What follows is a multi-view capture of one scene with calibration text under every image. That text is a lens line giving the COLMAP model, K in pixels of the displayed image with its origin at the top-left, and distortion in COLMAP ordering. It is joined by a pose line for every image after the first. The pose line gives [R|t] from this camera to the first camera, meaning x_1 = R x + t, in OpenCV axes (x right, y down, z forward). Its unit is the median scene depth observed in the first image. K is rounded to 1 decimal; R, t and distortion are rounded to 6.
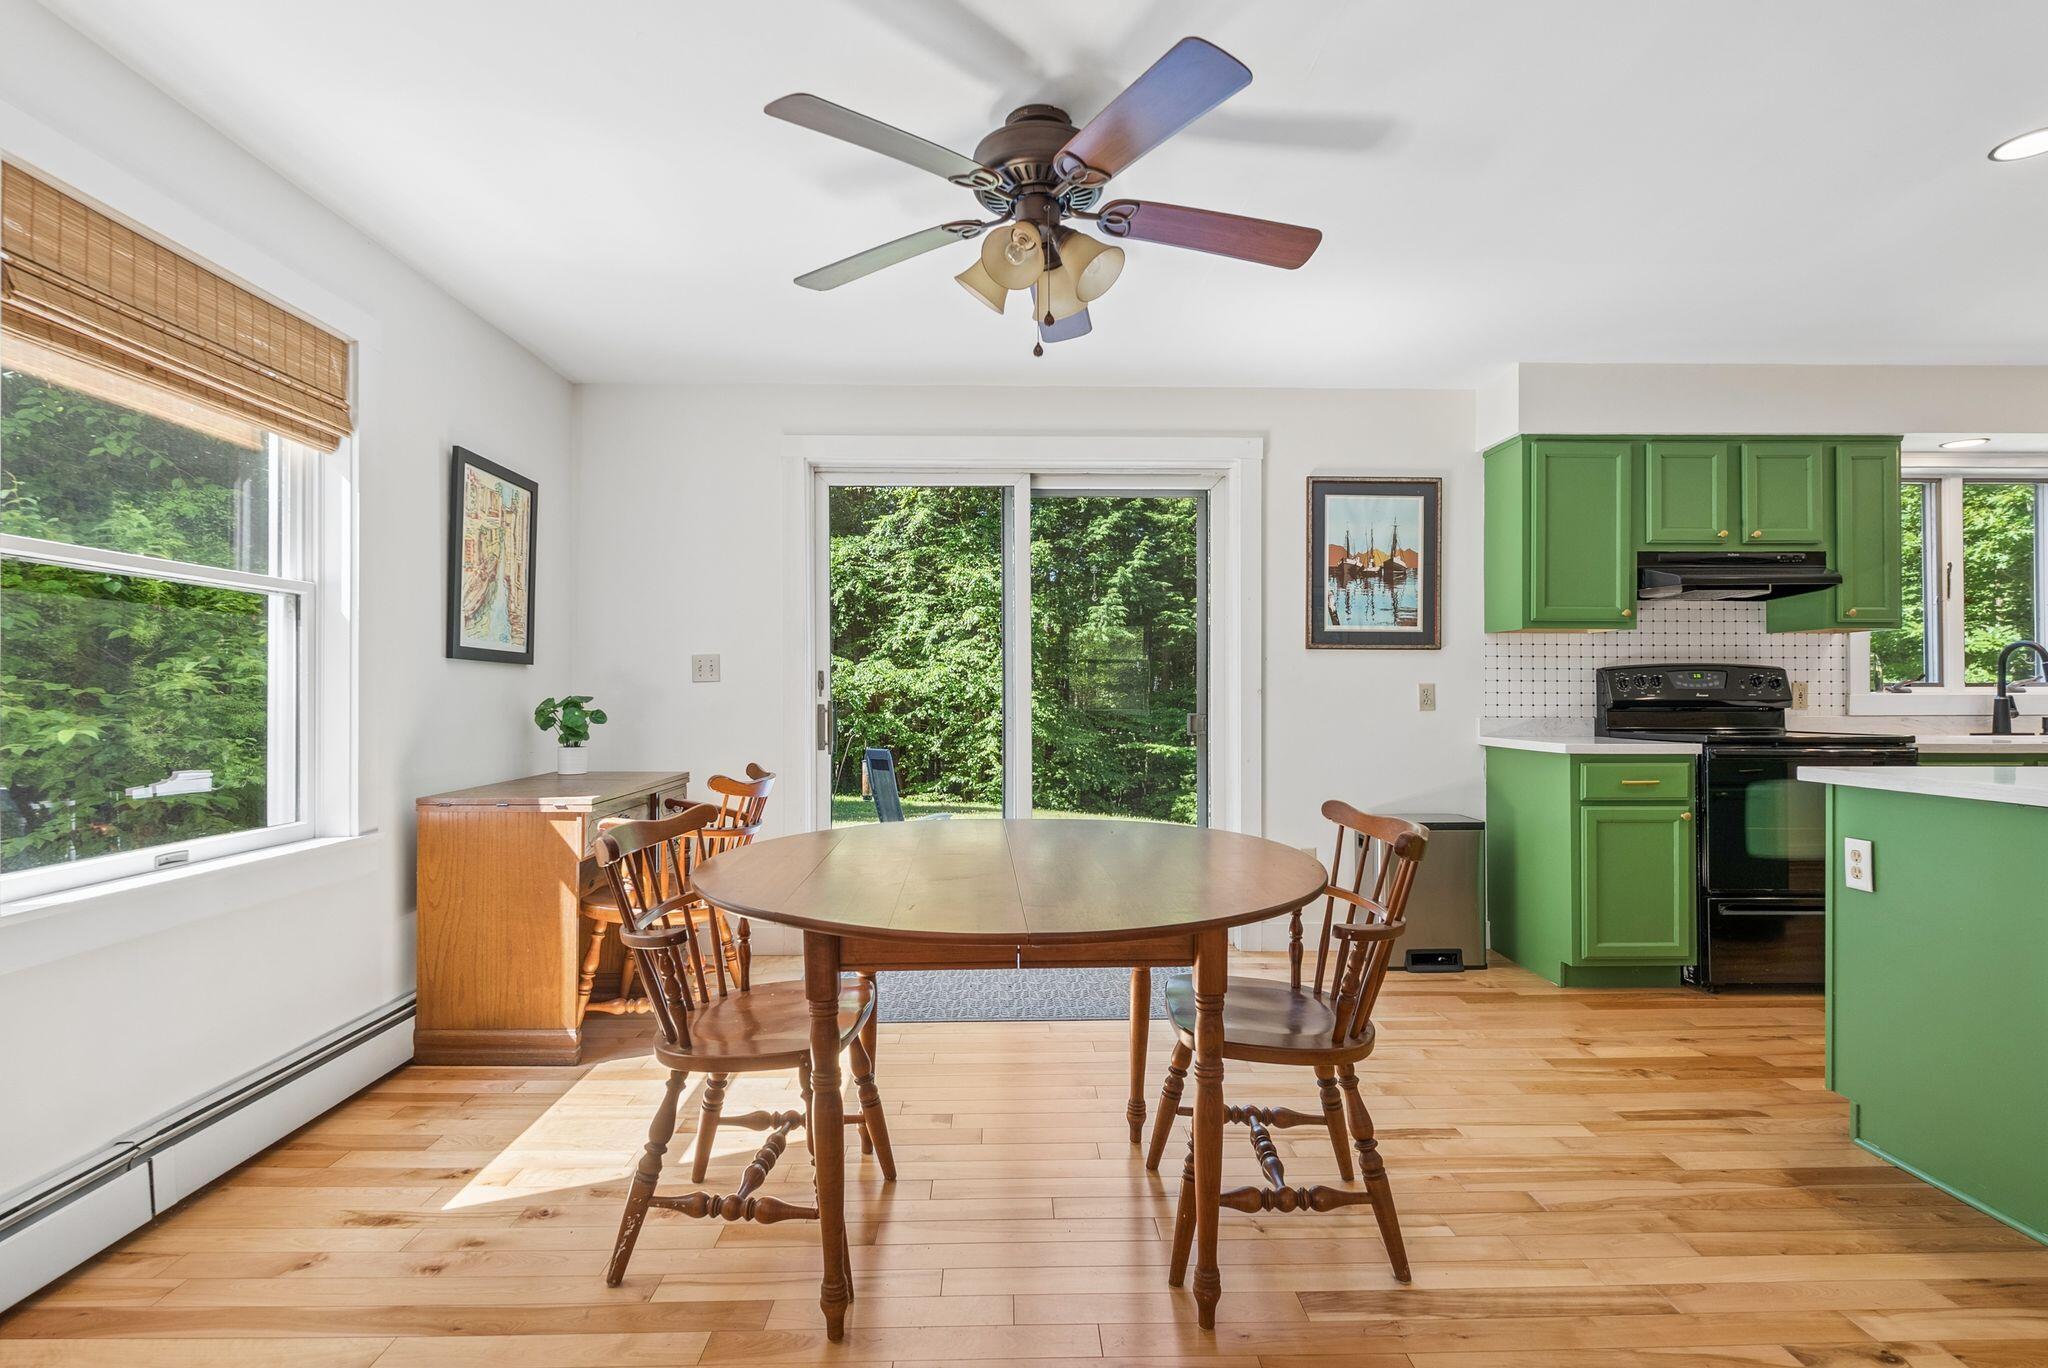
lens RADIAL K [[957.7, 0, 1024.0], [0, 957.7, 684.0], [0, 0, 1]] dist [-0.003738, 0.000317]
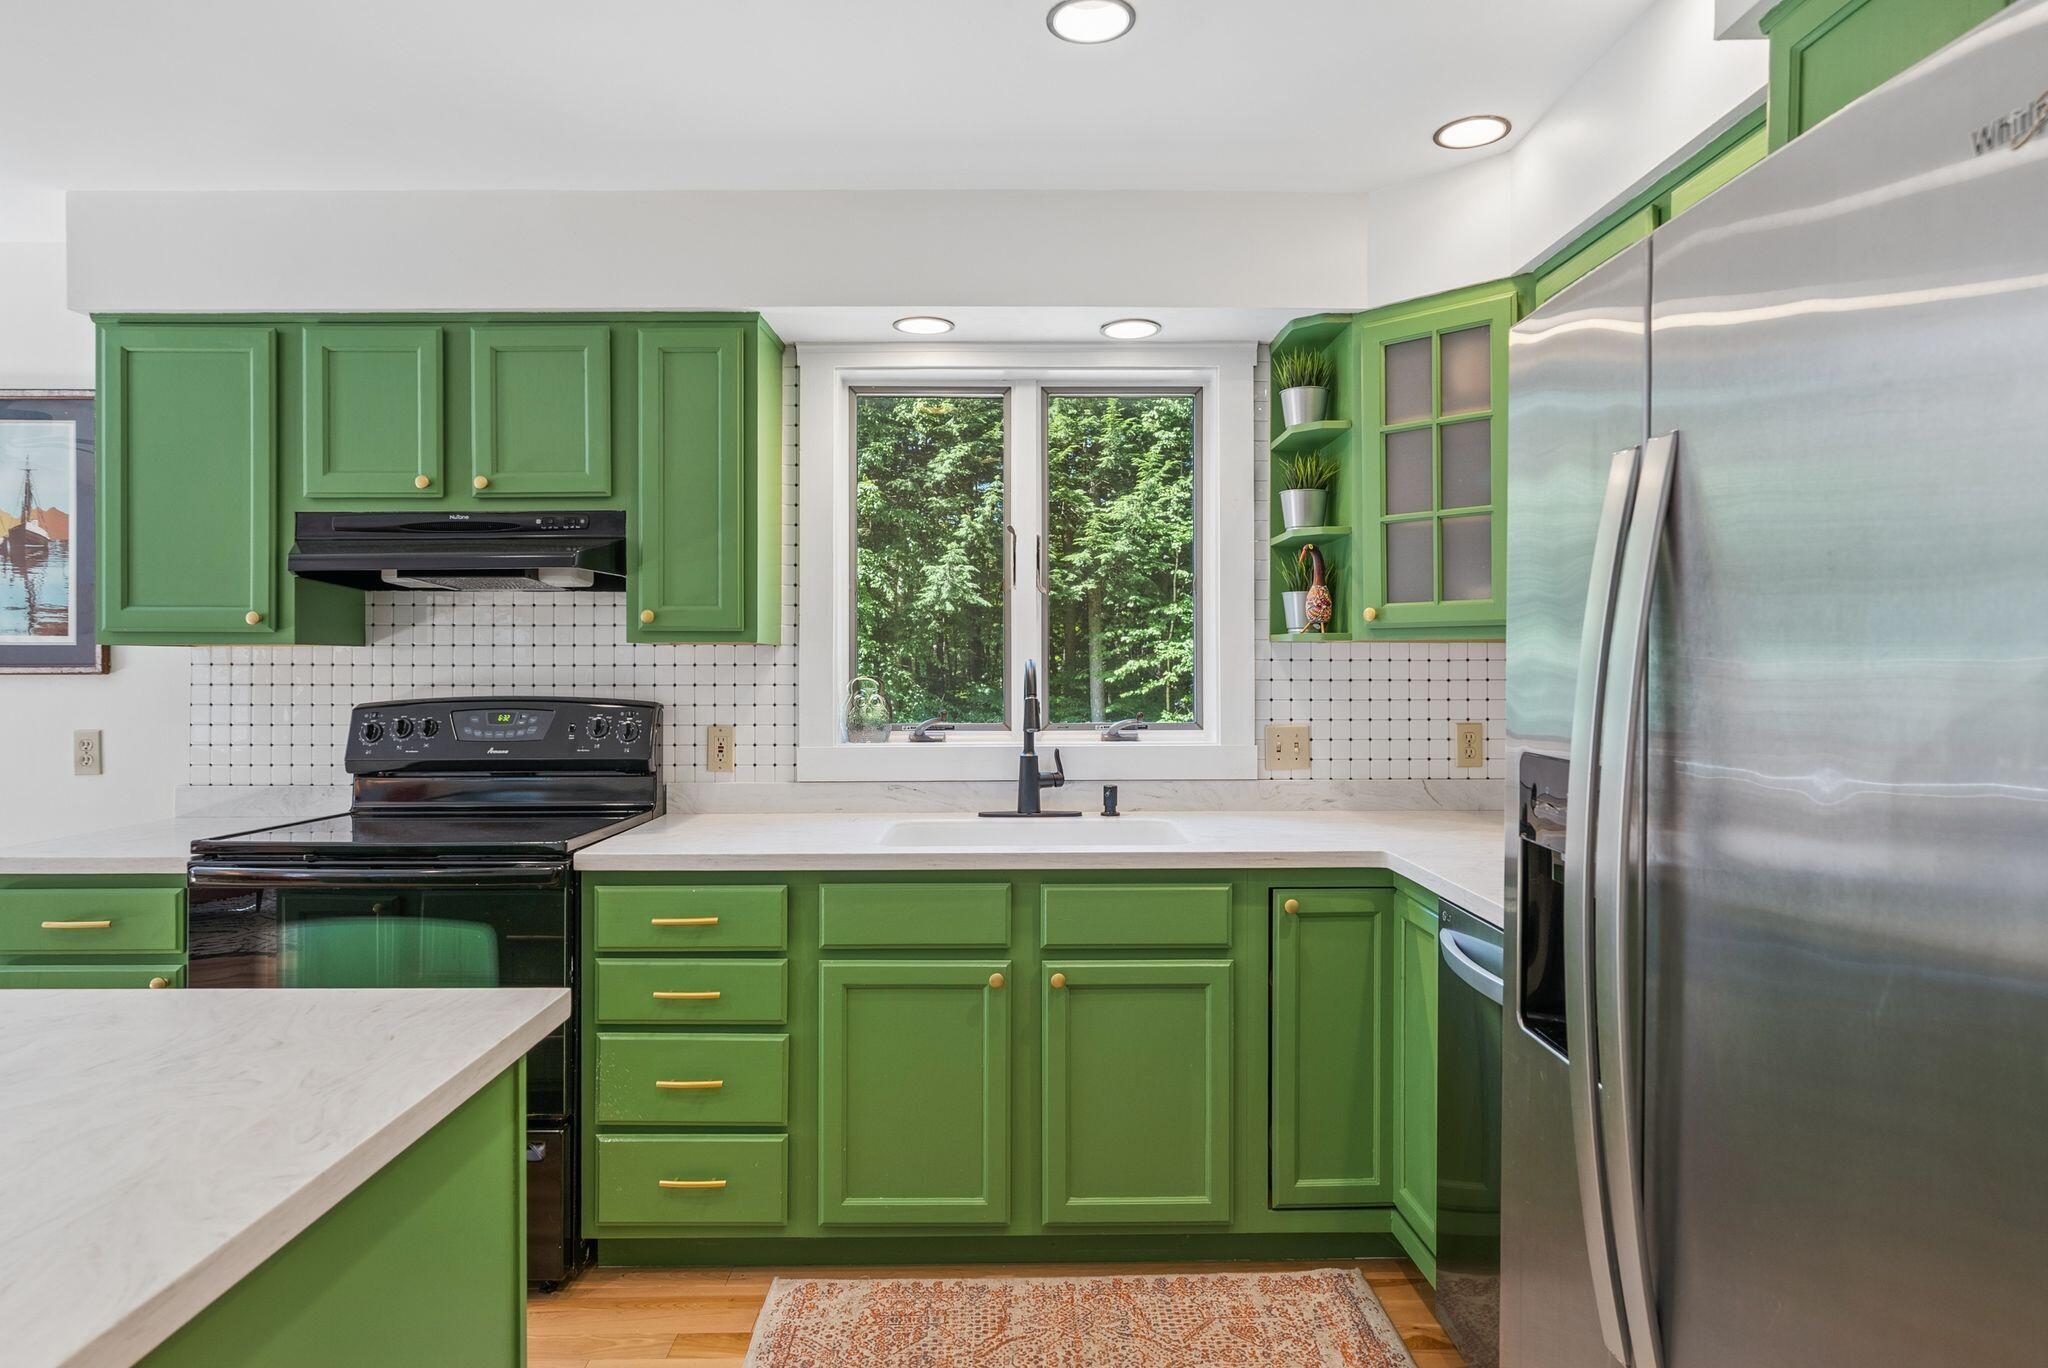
lens RADIAL K [[1183.7, 0, 1025.6], [0, 1183.7, 665.8], [0, 0, 1]] dist [-0.001594, 0.000128]
pose [[0.999966, -0.001952, -0.008033, 1.097158], [0.002012, 0.999970, 0.007521, -0.049041], [0.008018, -0.007537, 0.999939, 0.275725]]
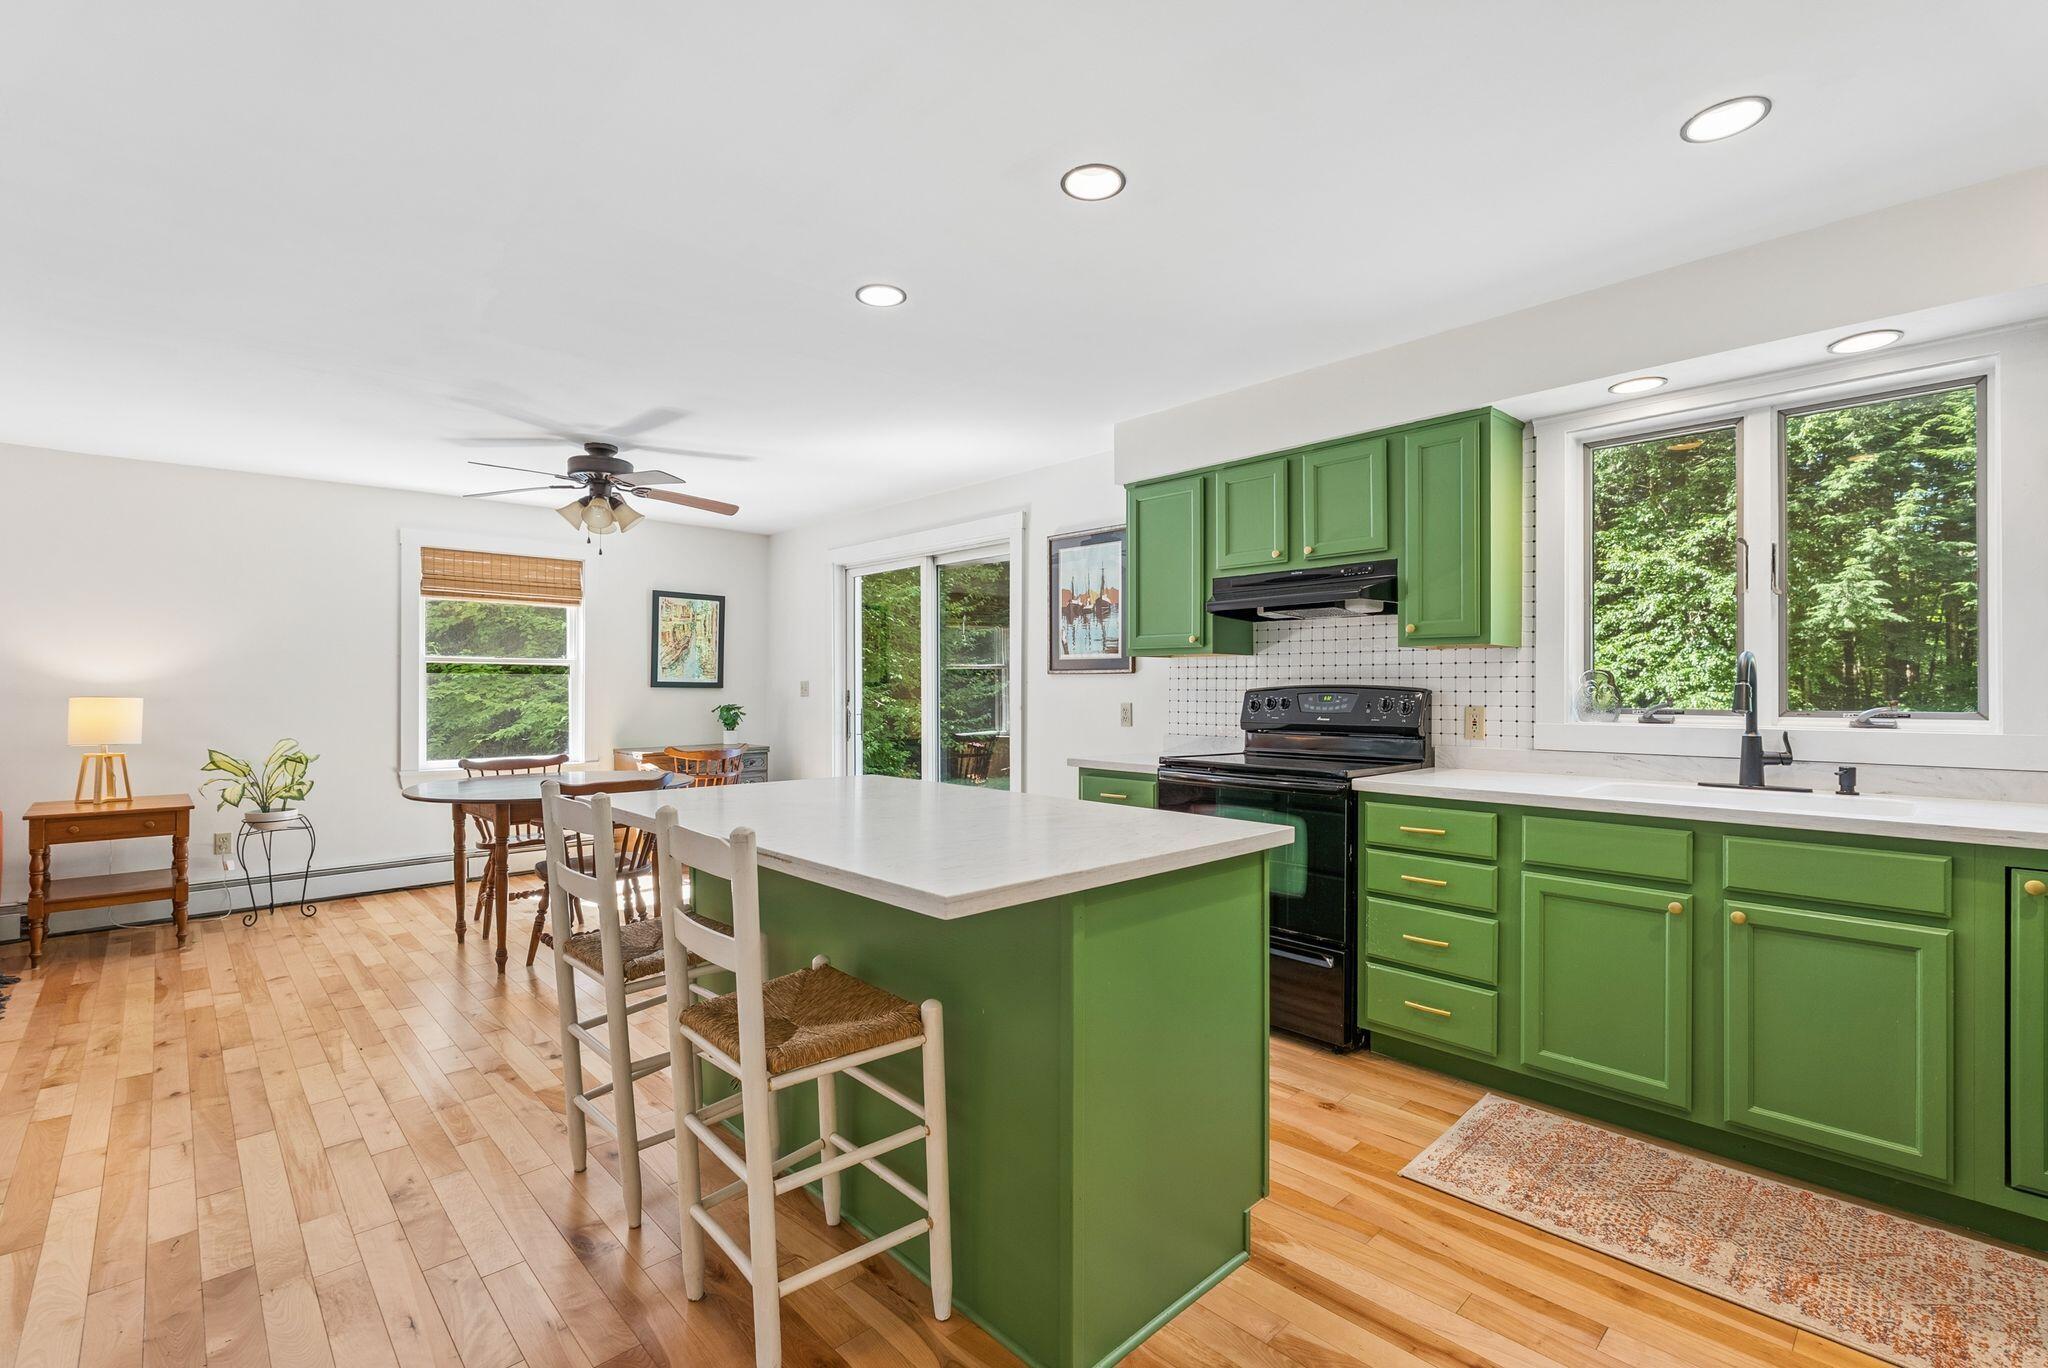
lens RADIAL K [[906.0, 0, 1025.1], [0, 906.0, 681.0], [0, 0, 1]] dist [-0.002590, -0.000119]
pose [[0.675209, -0.005329, -0.737607, 1.228444], [0.005115, 0.999984, -0.002542, -0.026421], [0.737608, -0.002056, 0.675226, 0.187316]]
